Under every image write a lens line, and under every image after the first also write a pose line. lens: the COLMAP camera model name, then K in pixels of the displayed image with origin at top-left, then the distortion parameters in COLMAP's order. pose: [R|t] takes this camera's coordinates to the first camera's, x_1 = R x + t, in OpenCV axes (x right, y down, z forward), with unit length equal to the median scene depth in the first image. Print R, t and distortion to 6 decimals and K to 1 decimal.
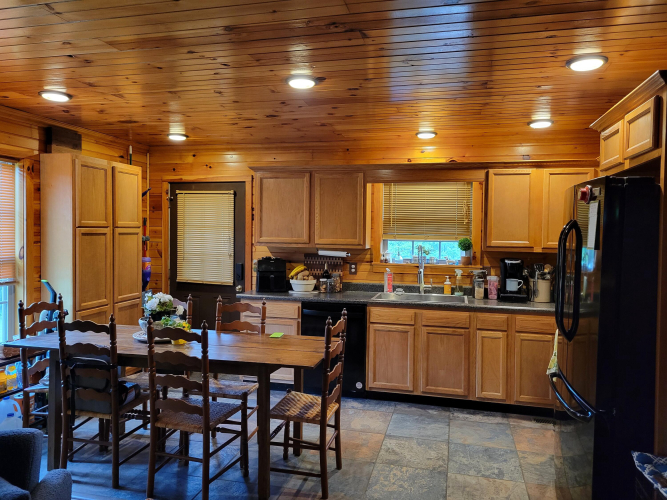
lens RADIAL K [[492.6, 0, 333.5], [0, 492.6, 250.0], [0, 0, 1]] dist [0.006107, 0.000436]
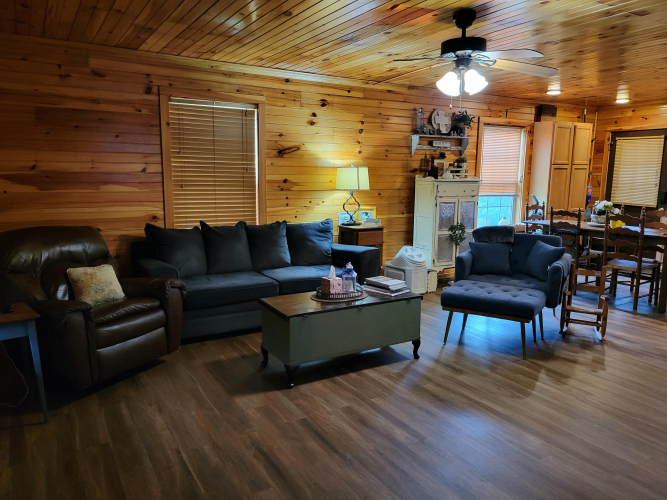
lens RADIAL K [[496.9, 0, 334.4], [0, 496.9, 253.3], [0, 0, 1]] dist [0.020446, -0.001816]
pose [[0.707301, 0.108783, -0.698493, 0.160617], [-0.025801, 0.991403, 0.128274, 0.048116], [0.706442, -0.072707, 0.704027, -0.661245]]
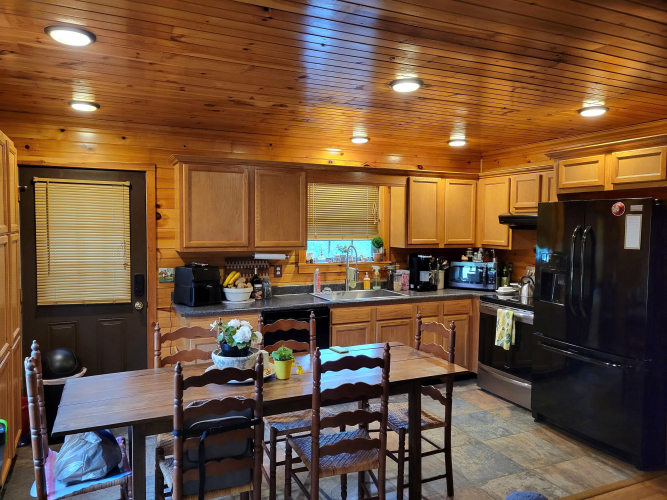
lens RADIAL K [[496.9, 0, 334.4], [0, 496.9, 253.3], [0, 0, 1]] dist [0.020446, -0.001816]
pose [[0.779058, -0.042674, 0.625497, -0.499173], [0.027418, 0.999045, 0.034009, -0.027758], [-0.626351, -0.009344, 0.779485, 0.195502]]
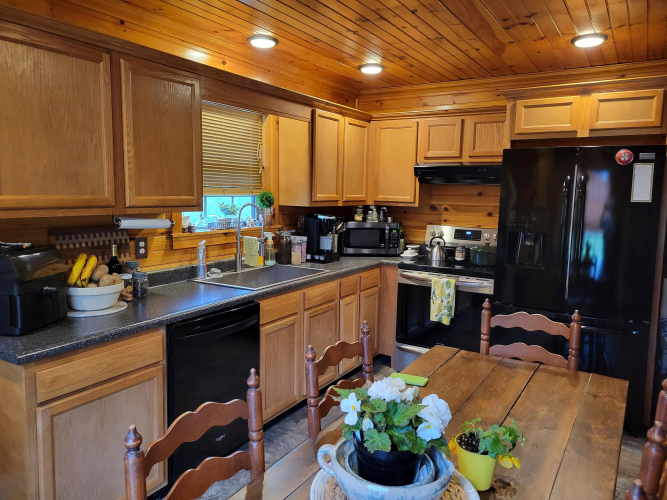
lens RADIAL K [[492.2, 0, 333.5], [0, 492.2, 250.0], [0, 0, 1]] dist [0.040553, 0.000151]
pose [[0.305869, -0.124993, 0.943833, -0.450775], [0.023738, 0.992038, 0.123684, -0.026101], [-0.951778, -0.015426, 0.306401, 0.651743]]
